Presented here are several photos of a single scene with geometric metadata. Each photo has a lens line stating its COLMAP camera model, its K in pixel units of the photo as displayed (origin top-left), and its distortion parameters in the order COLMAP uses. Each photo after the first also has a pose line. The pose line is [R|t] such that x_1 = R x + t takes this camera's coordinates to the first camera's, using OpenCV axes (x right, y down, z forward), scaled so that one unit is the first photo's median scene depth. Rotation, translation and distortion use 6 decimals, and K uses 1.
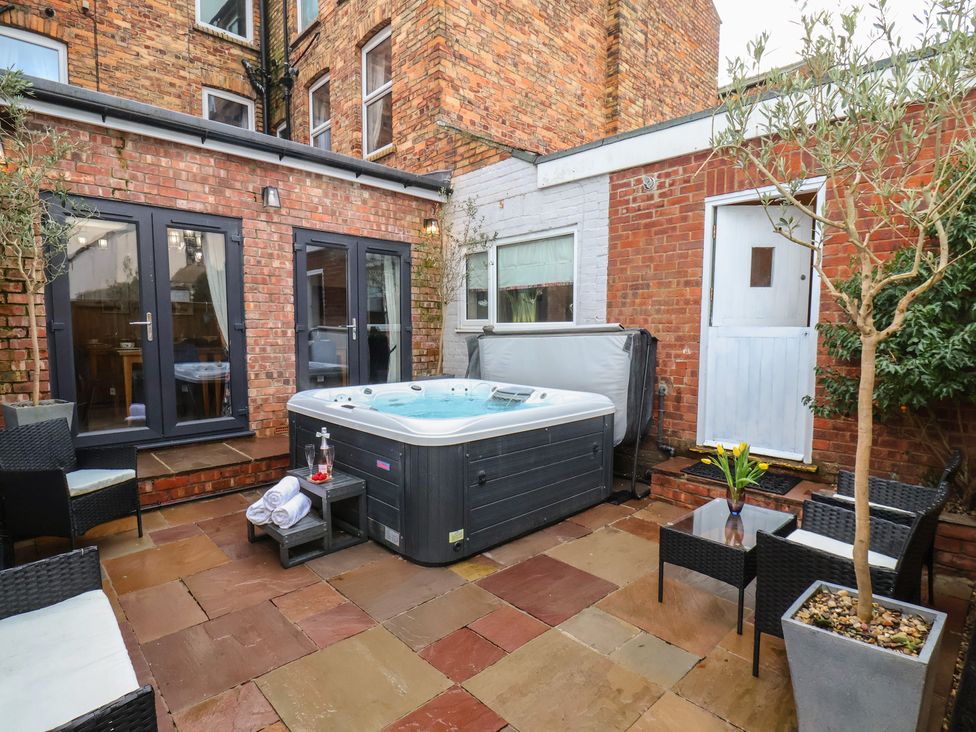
lens RADIAL K [[514.4, 0, 488.0], [0, 514.4, 366.0], [0, 0, 1]] dist [0.001293, -0.019217]
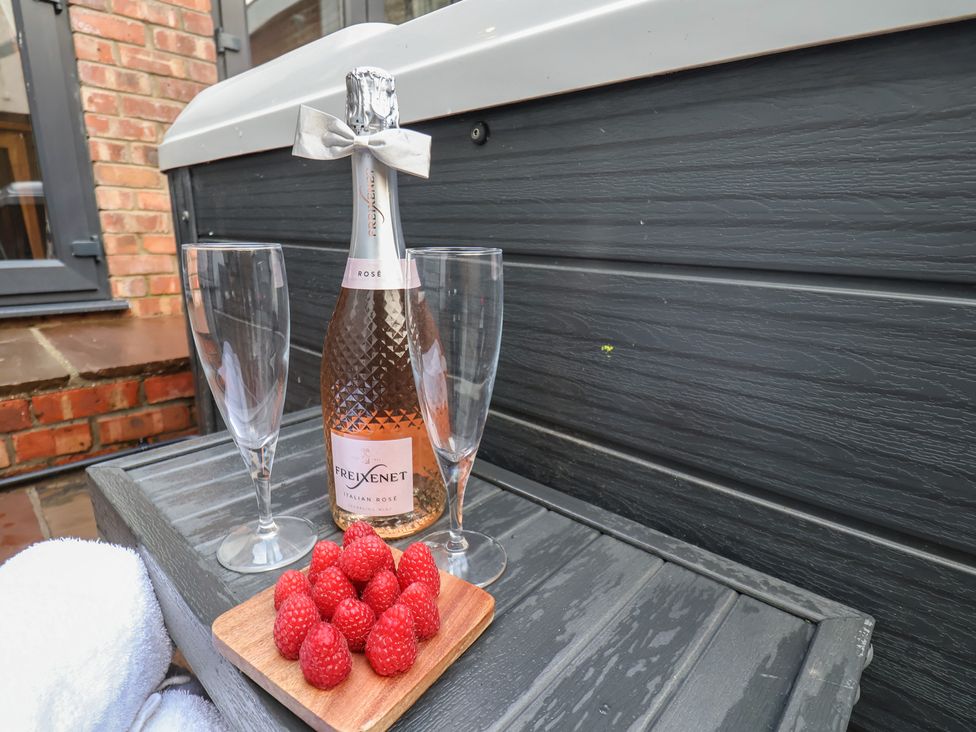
lens RADIAL K [[514.4, 0, 488.0], [0, 514.4, 366.0], [0, 0, 1]] dist [0.001293, -0.019217]
pose [[0.998422, -0.001934, 0.056119, -0.223766], [-0.007930, 0.984535, 0.175011, 0.117610], [-0.055589, -0.175180, 0.982966, 0.661563]]
